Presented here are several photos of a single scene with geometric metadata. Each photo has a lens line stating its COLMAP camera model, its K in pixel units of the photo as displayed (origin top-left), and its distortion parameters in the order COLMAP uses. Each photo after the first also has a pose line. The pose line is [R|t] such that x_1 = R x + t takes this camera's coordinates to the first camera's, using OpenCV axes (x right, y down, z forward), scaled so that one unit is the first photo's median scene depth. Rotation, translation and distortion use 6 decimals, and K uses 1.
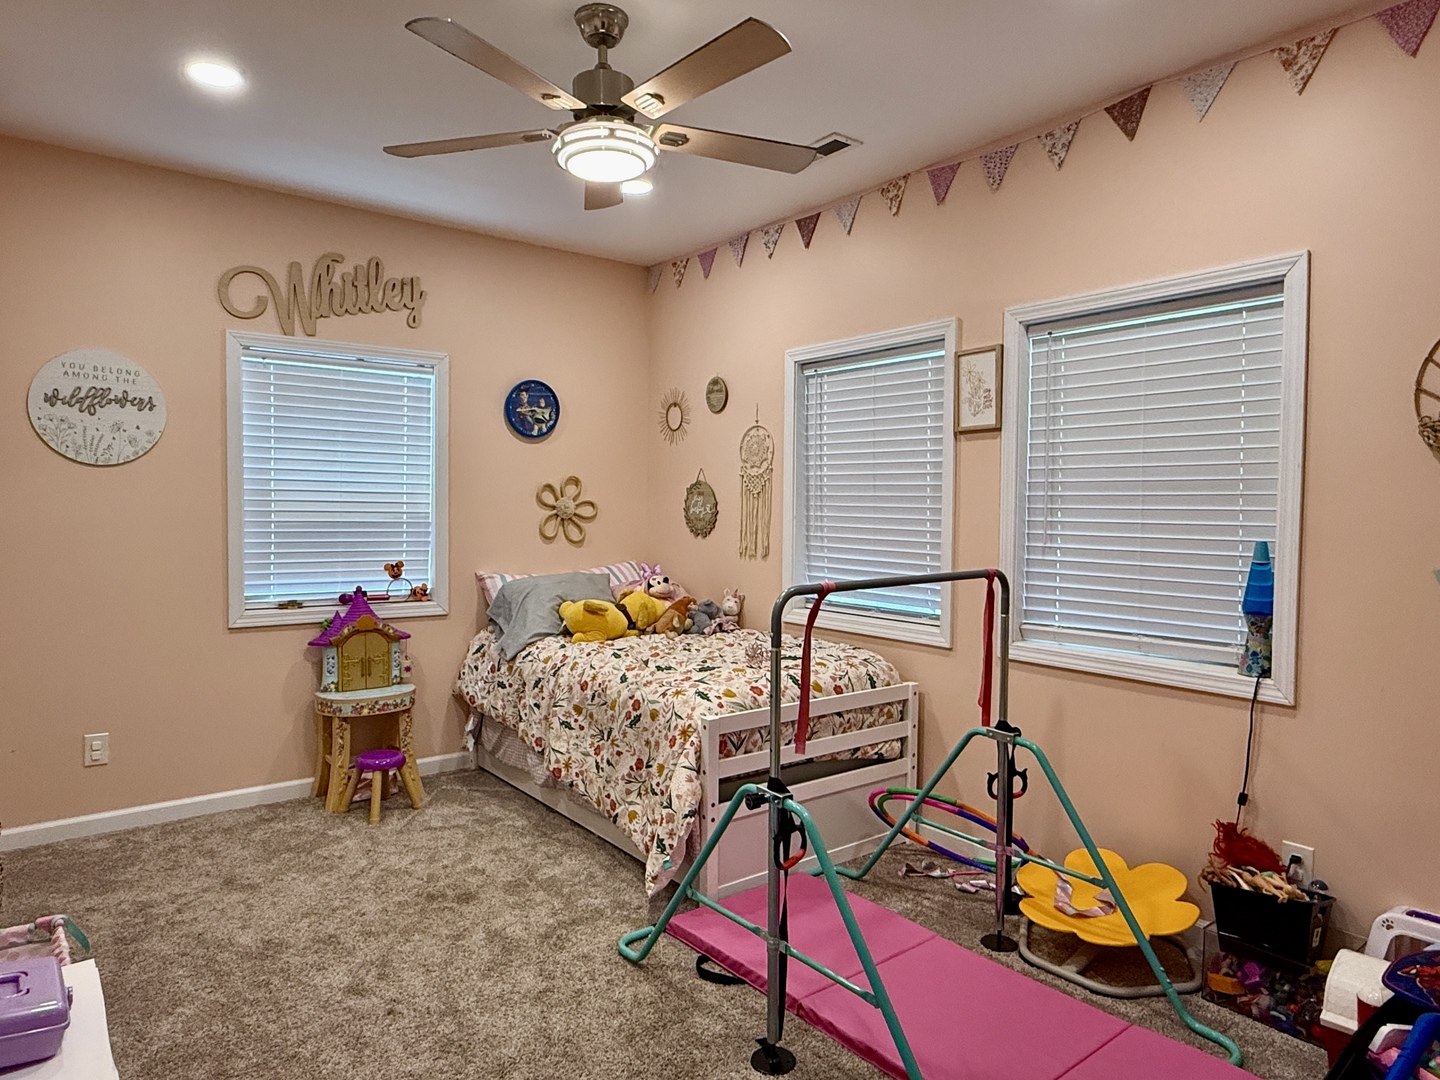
lens RADIAL K [[900.7, 0, 714.7], [0, 900.7, 542.7], [0, 0, 1]] dist [0.008613, 0.001391]
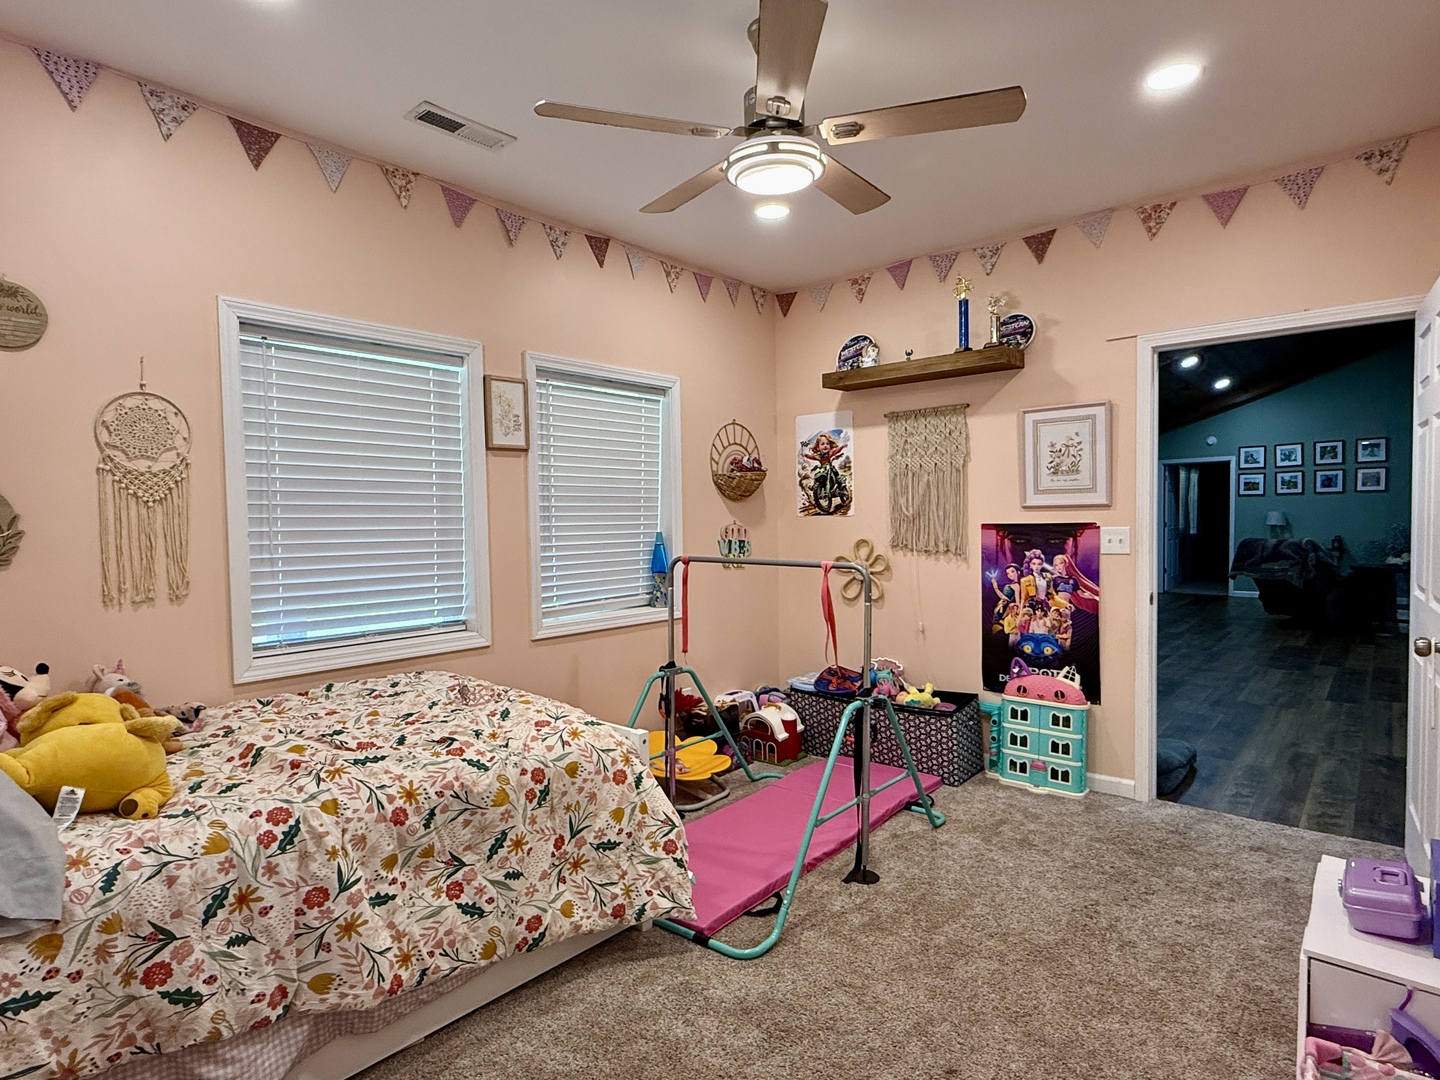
lens RADIAL K [[782.8, 0, 710.5], [0, 782.8, 546.4], [0, 0, 1]] dist [-0.000715, 0.001694]
pose [[-0.193290, -0.043740, 0.980166, -0.747041], [0.053603, 0.997043, 0.055064, -0.042283], [-0.979676, 0.063183, -0.190374, 0.955162]]
